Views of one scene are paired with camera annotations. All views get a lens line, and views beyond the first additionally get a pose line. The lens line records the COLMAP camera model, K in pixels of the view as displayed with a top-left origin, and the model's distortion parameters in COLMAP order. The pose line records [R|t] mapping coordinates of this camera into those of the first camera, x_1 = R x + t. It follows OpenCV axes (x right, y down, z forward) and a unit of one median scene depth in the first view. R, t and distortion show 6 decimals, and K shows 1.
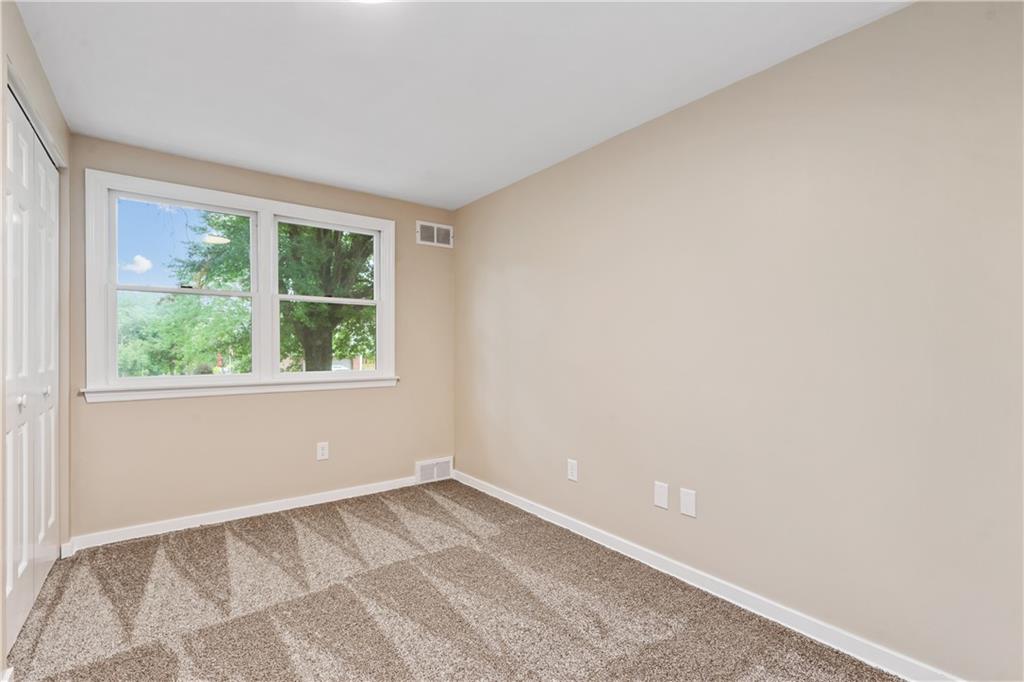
lens RADIAL K [[470.8, 0, 512.0], [0, 470.8, 341.0], [0, 0, 1]] dist [0.036142, 0.000140]
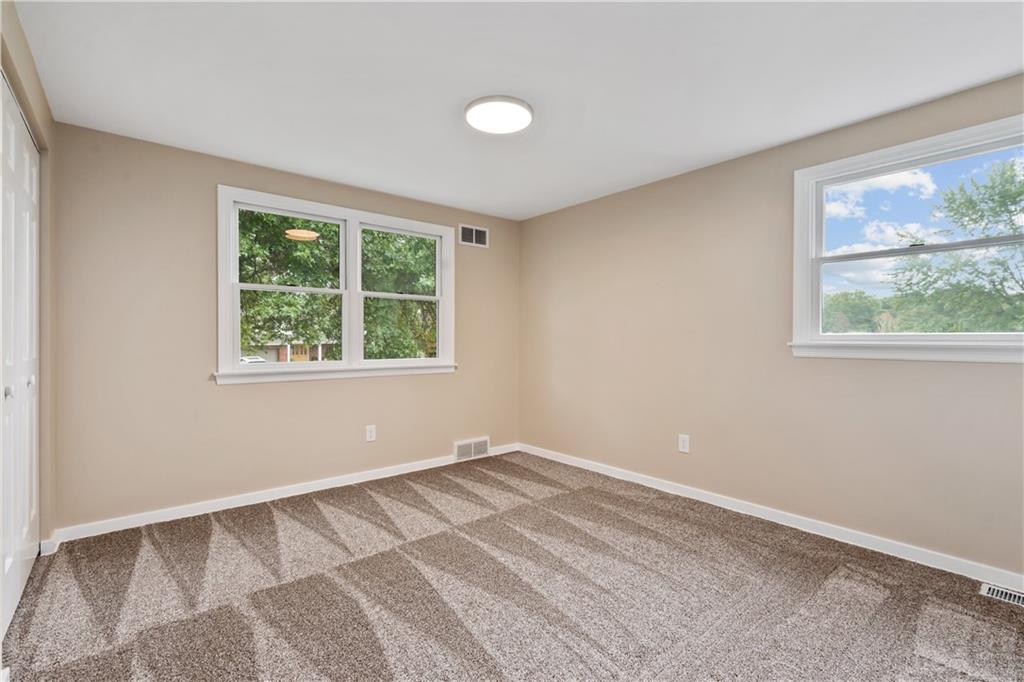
lens RADIAL K [[471.3, 0, 512.0], [0, 471.3, 341.0], [0, 0, 1]] dist [-0.000842, 0.010992]
pose [[0.998554, -0.001071, 0.053754, -0.129888], [0.000090, 0.999834, 0.018242, -0.000536], [-0.053764, -0.018211, 0.998388, -0.101446]]
